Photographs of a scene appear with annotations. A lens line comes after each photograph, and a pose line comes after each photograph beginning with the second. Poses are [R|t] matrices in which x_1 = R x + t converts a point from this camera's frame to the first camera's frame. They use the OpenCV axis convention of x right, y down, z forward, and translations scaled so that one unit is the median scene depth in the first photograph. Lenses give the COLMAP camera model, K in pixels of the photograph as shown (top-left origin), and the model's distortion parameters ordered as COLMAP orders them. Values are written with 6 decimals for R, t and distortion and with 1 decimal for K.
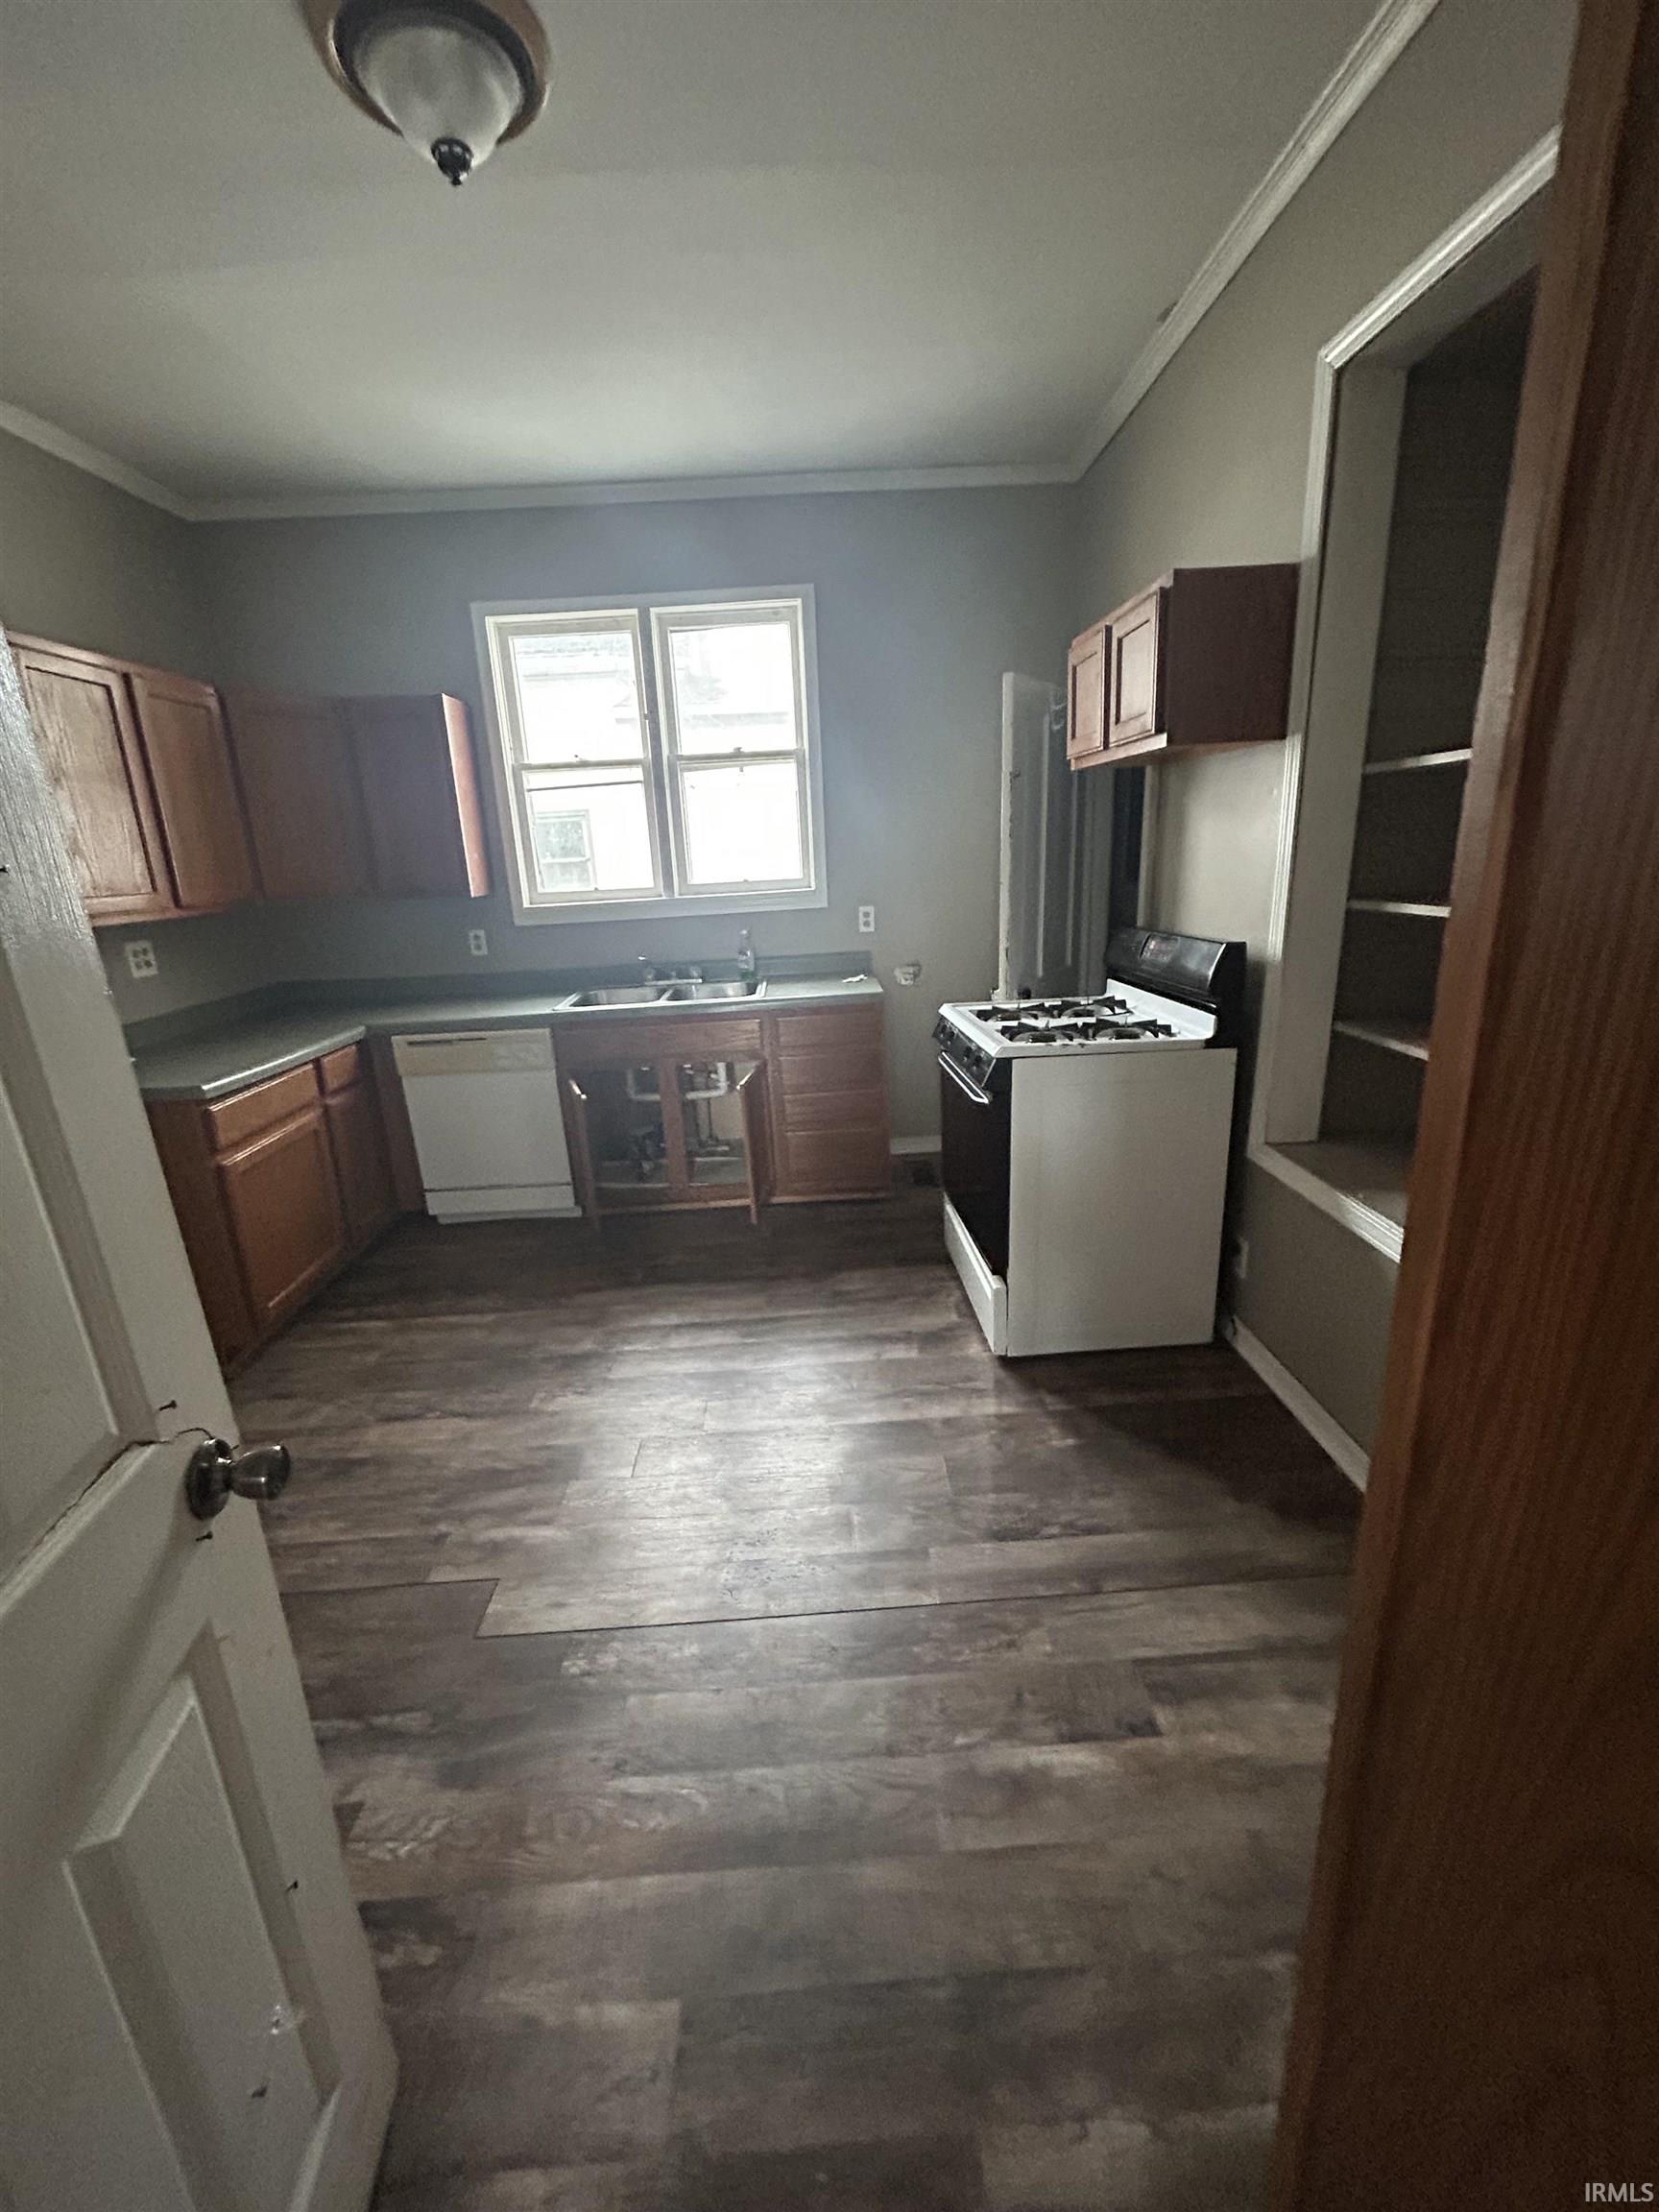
lens RADIAL K [[875.1, 0, 829.5], [0, 875.1, 1106.0], [0, 0, 1]] dist [-0.001336, -0.000235]
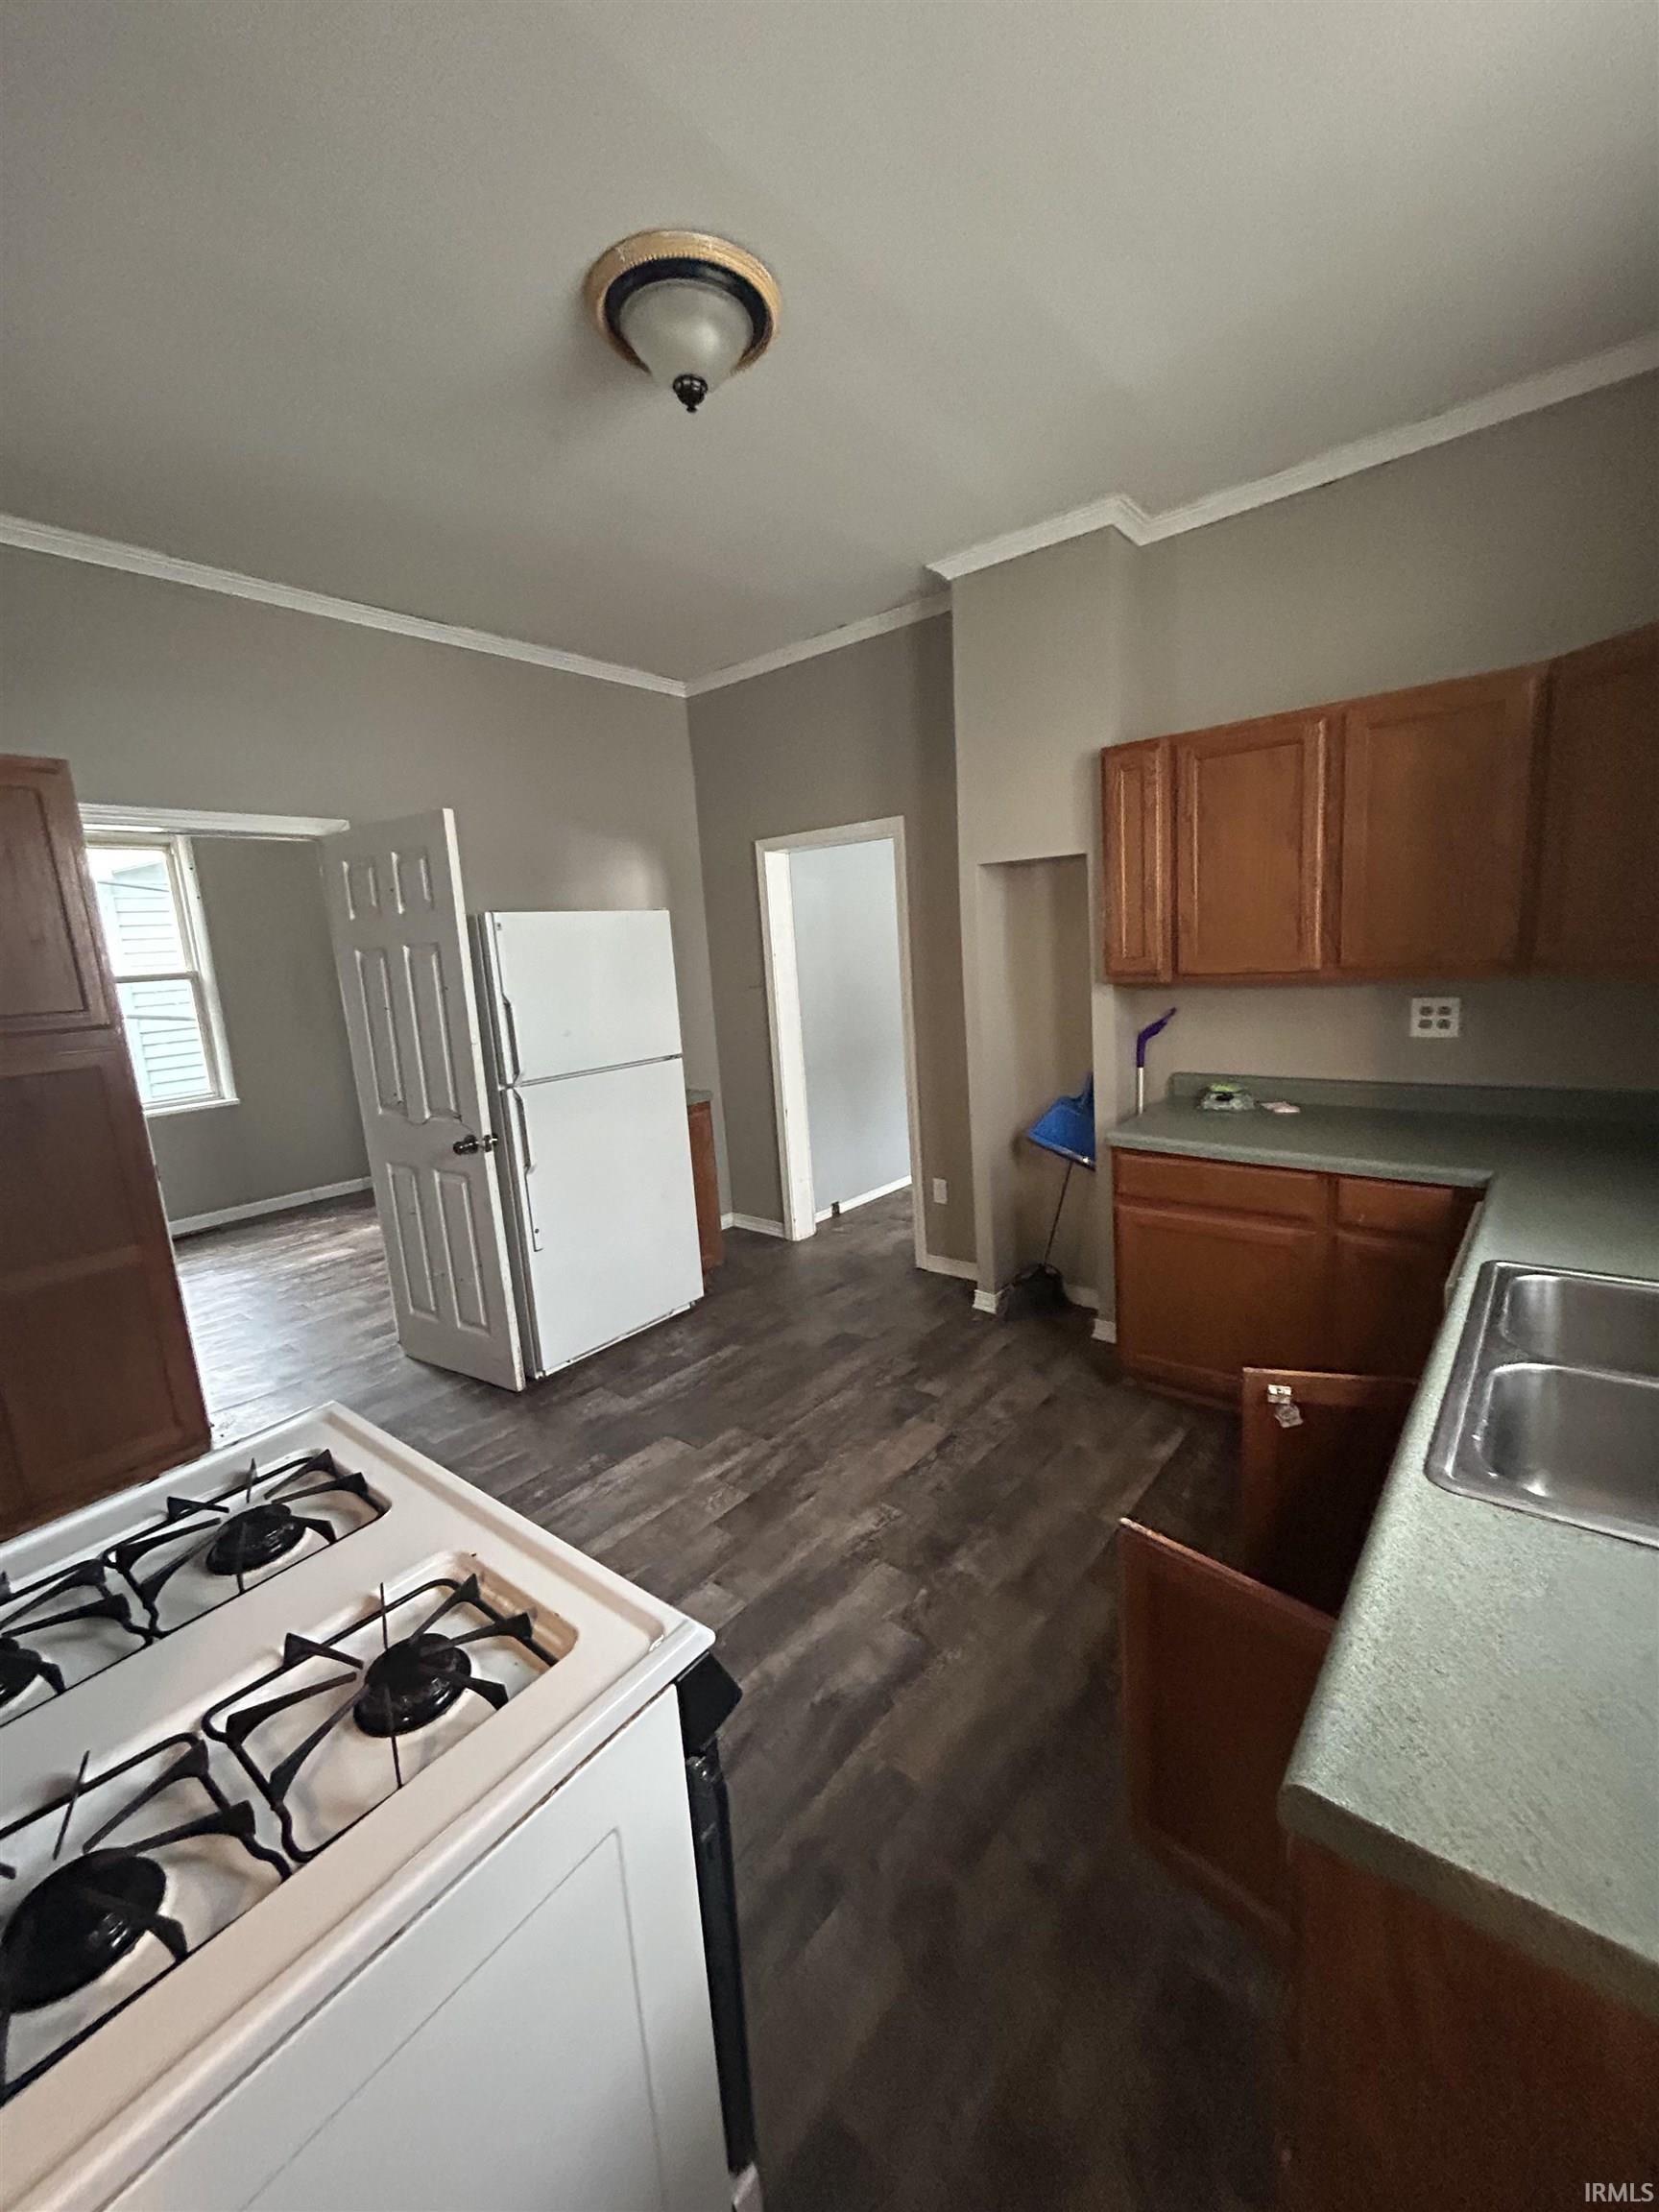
lens RADIAL K [[875.1, 0, 829.5], [0, 875.1, 1106.0], [0, 0, 1]] dist [-0.001336, -0.000235]
pose [[-0.647244, 0.228109, -0.727353, 0.268839], [-0.119844, 0.911860, 0.392618, -0.381195], [0.752803, 0.341288, -0.562858, 1.139827]]
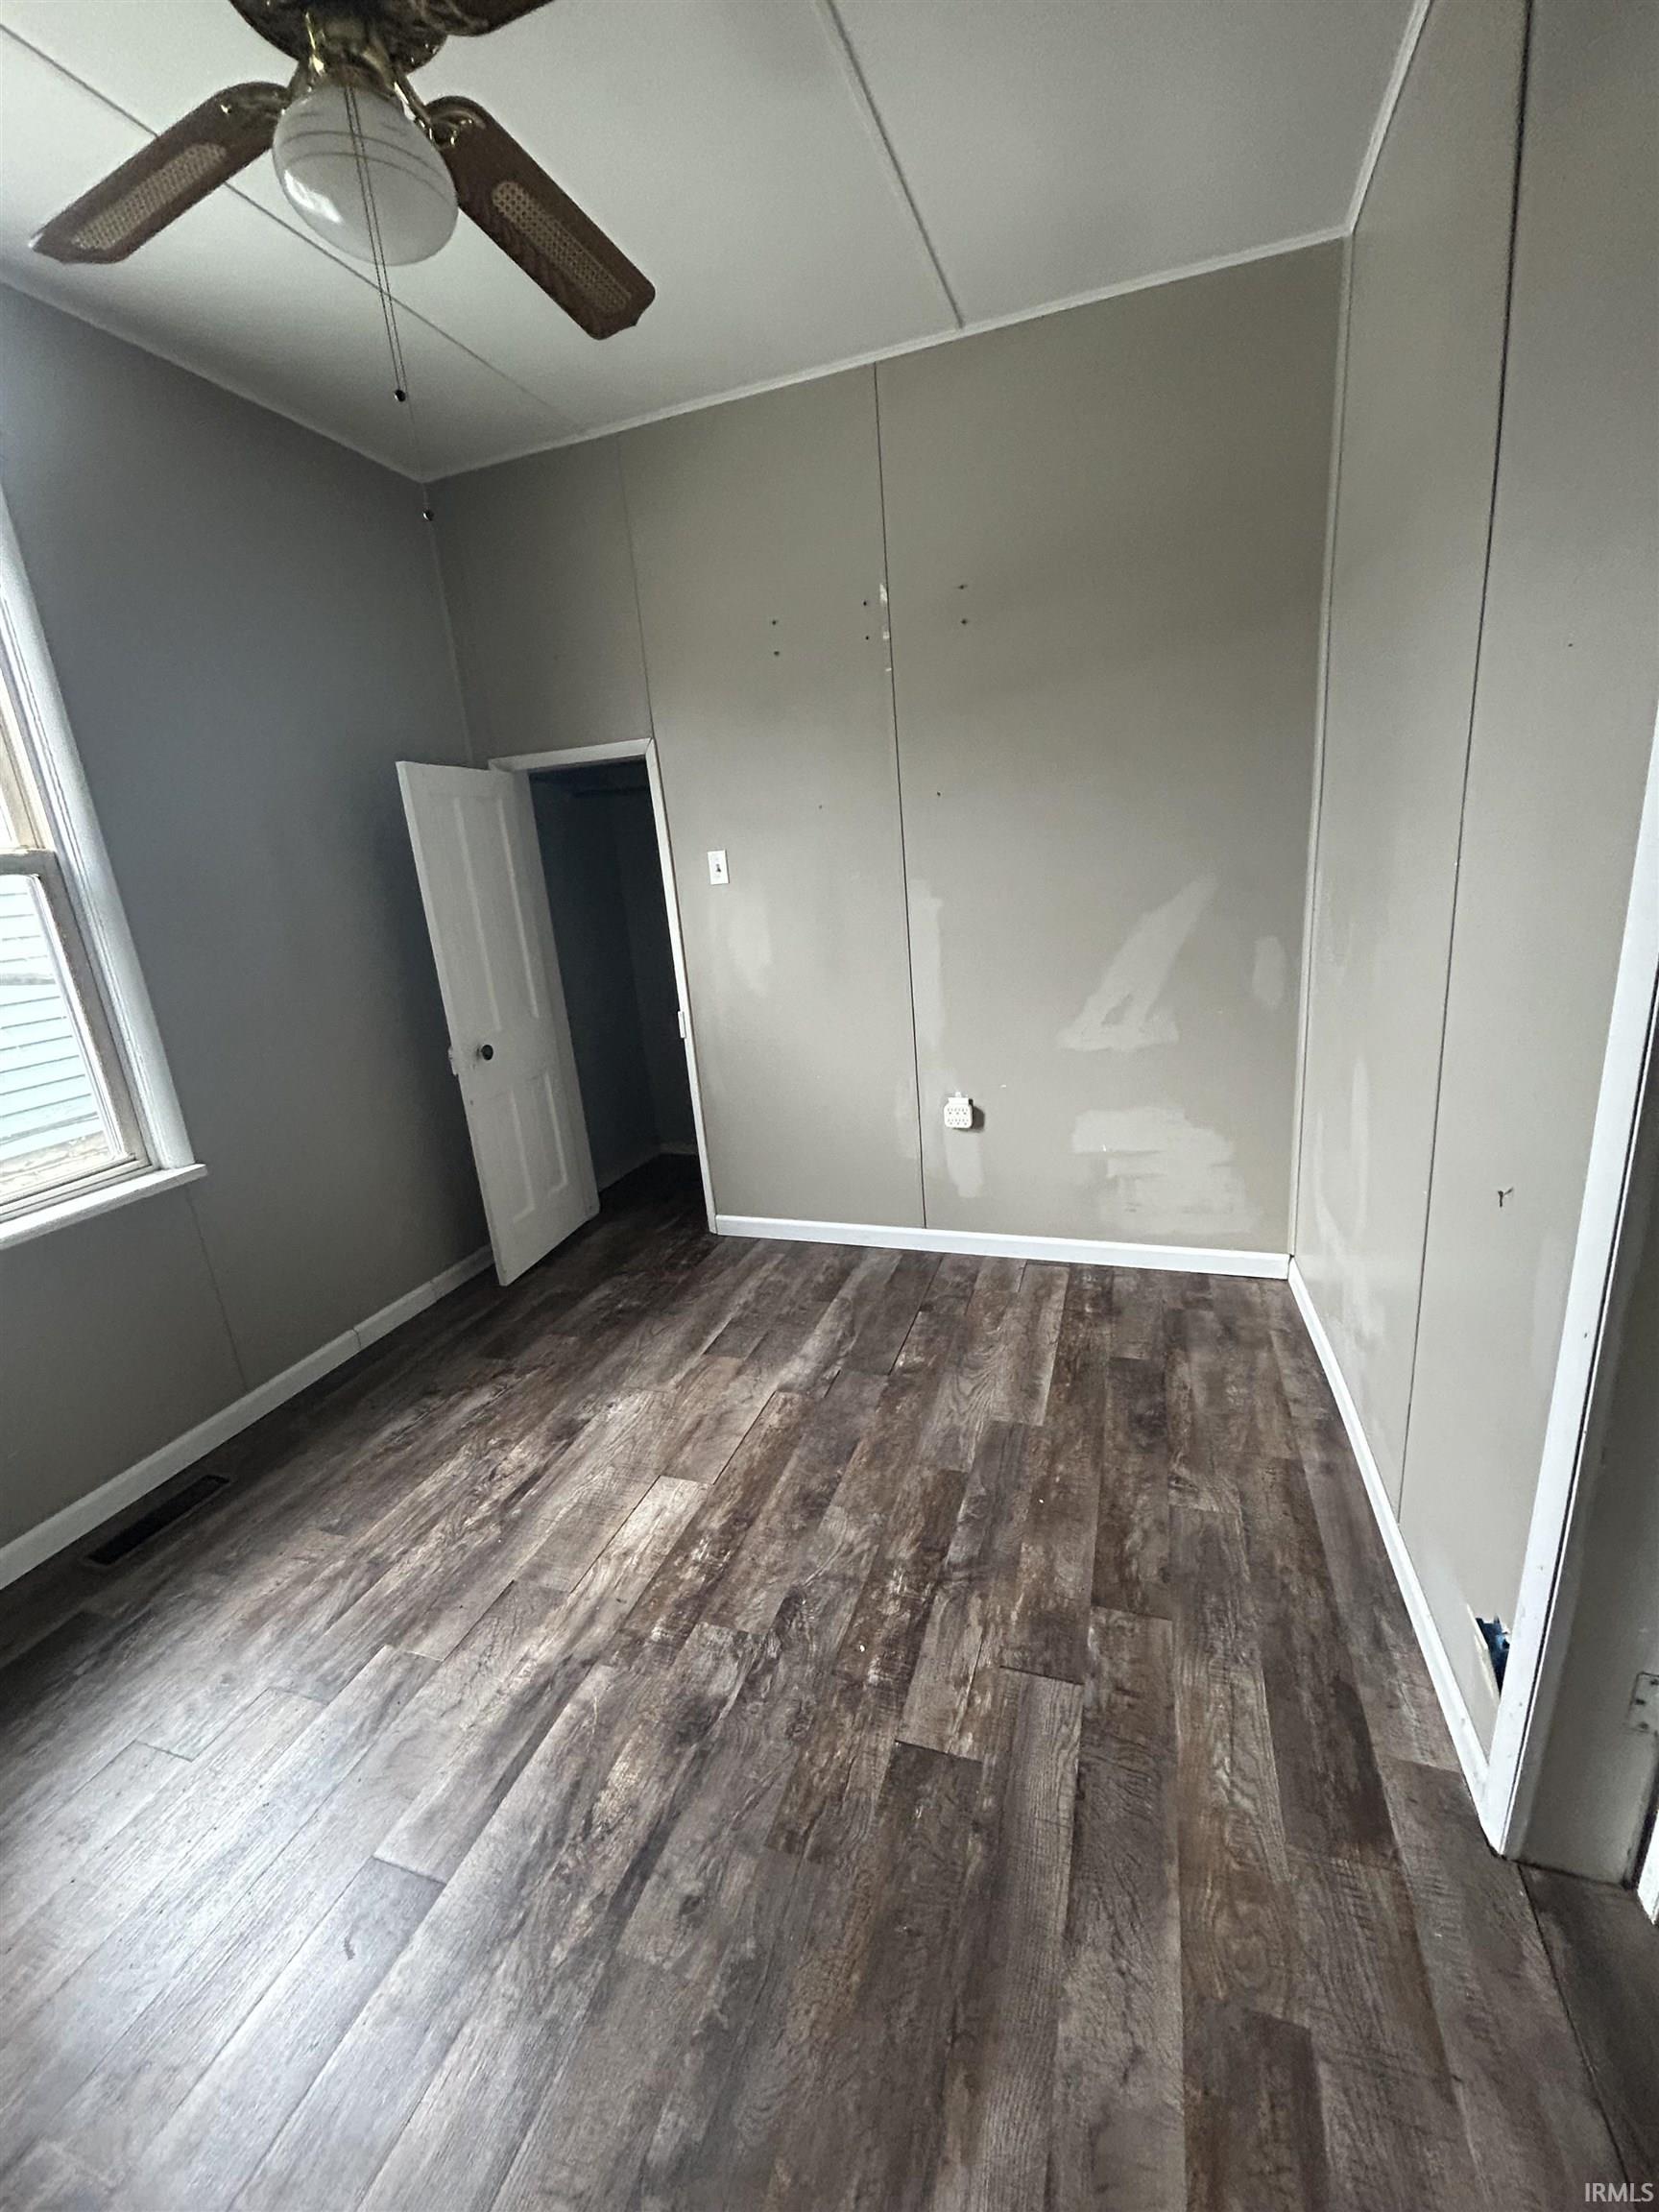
lens RADIAL K [[875.1, 0, 829.5], [0, 875.1, 1106.0], [0, 0, 1]] dist [-0.001336, -0.000235]
pose [[-0.346871, 0.341703, -0.873453, 0.265585], [-0.160586, 0.895884, 0.414251, -0.363088], [0.924063, 0.283955, -0.255883, 1.082134]]
